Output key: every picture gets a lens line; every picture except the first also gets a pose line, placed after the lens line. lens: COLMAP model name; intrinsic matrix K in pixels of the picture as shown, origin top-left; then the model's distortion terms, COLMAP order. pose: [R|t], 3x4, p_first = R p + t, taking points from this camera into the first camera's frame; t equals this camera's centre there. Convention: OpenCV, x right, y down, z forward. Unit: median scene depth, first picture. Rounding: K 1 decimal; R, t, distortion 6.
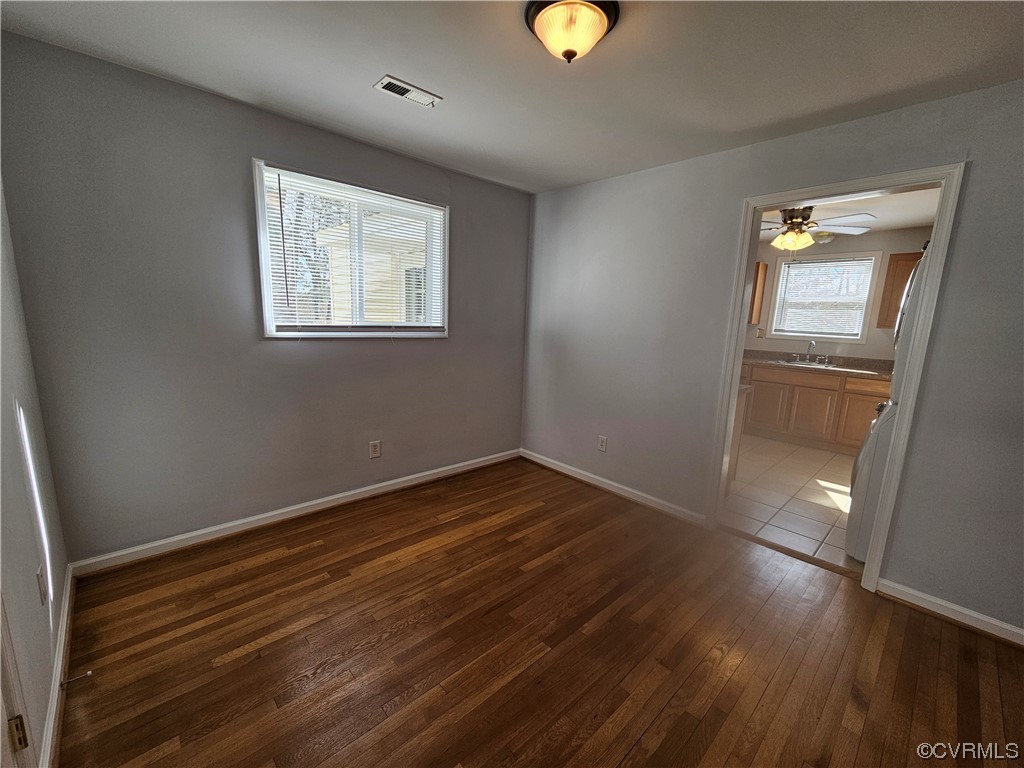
lens RADIAL K [[414.3, 0, 520.4], [0, 414.3, 387.0], [0, 0, 1]] dist [-0.002104, 0.002901]
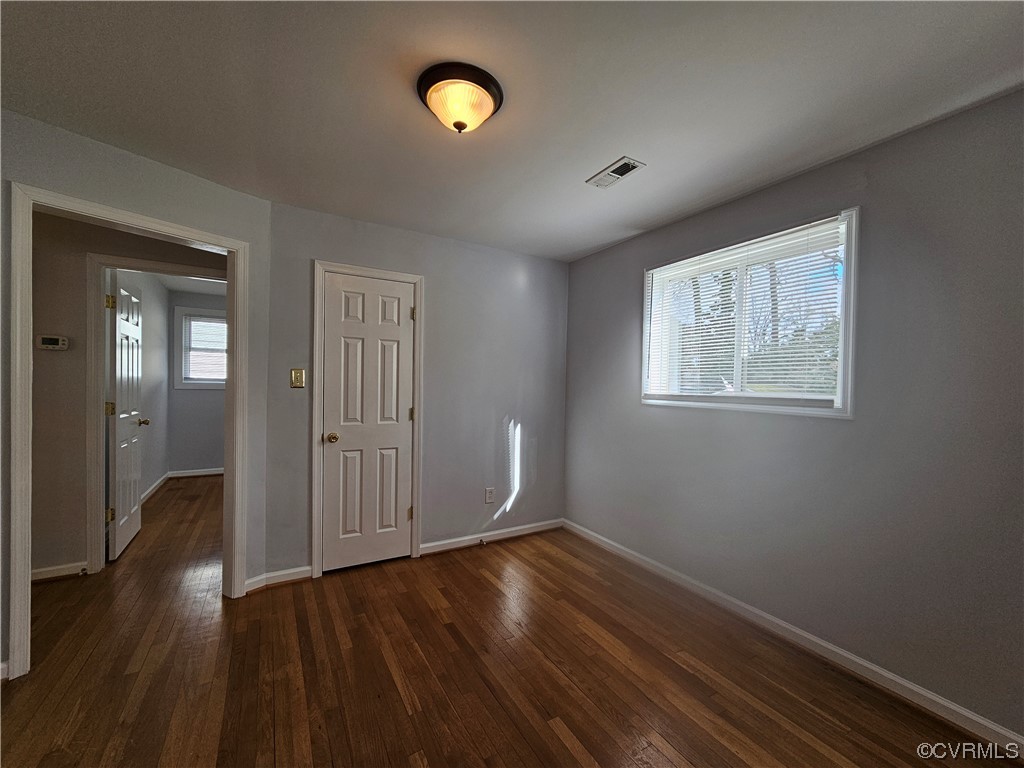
lens RADIAL K [[414.3, 0, 516.1], [0, 414.3, 384.0], [0, 0, 1]] dist [-0.002104, 0.002901]
pose [[-0.215277, -0.044092, -0.975557, 0.716054], [-0.188370, 0.982094, -0.002820, -0.109885], [0.958213, 0.183159, -0.219728, 0.959484]]
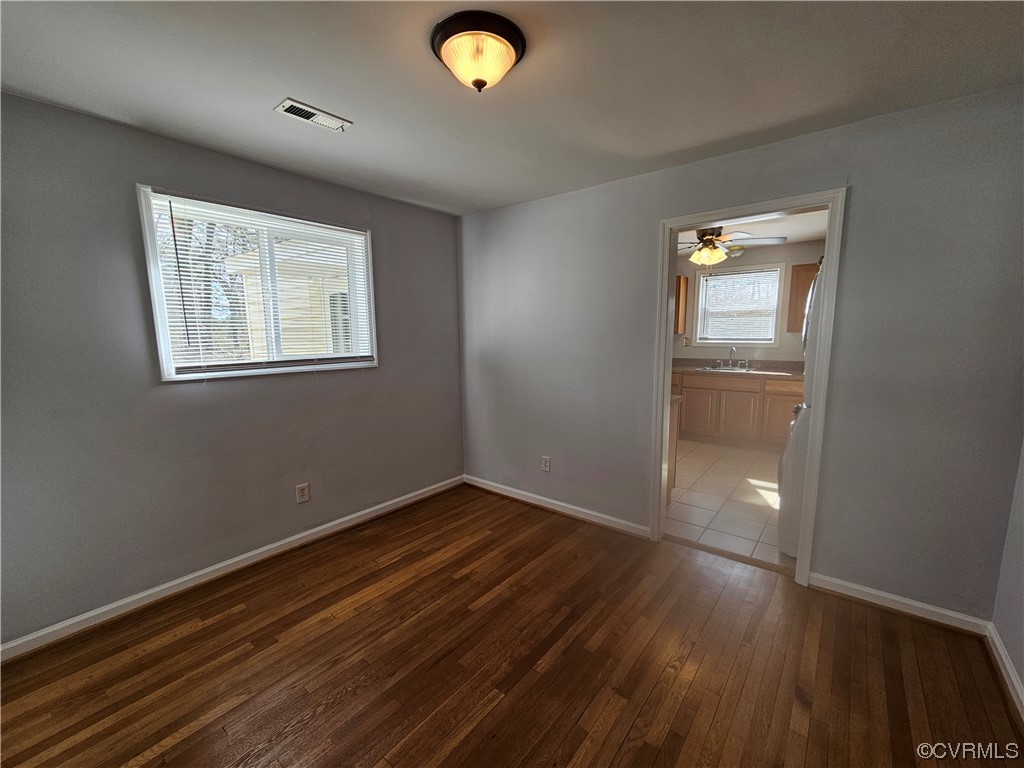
lens RADIAL K [[414.3, 0, 517.3], [0, 414.3, 385.4], [0, 0, 1]] dist [-0.002104, 0.002901]
pose [[0.989893, -0.065258, 0.125909, 0.024484], [0.069282, 0.997208, -0.027846, -0.036681], [-0.123740, 0.036288, 0.991651, 0.026921]]
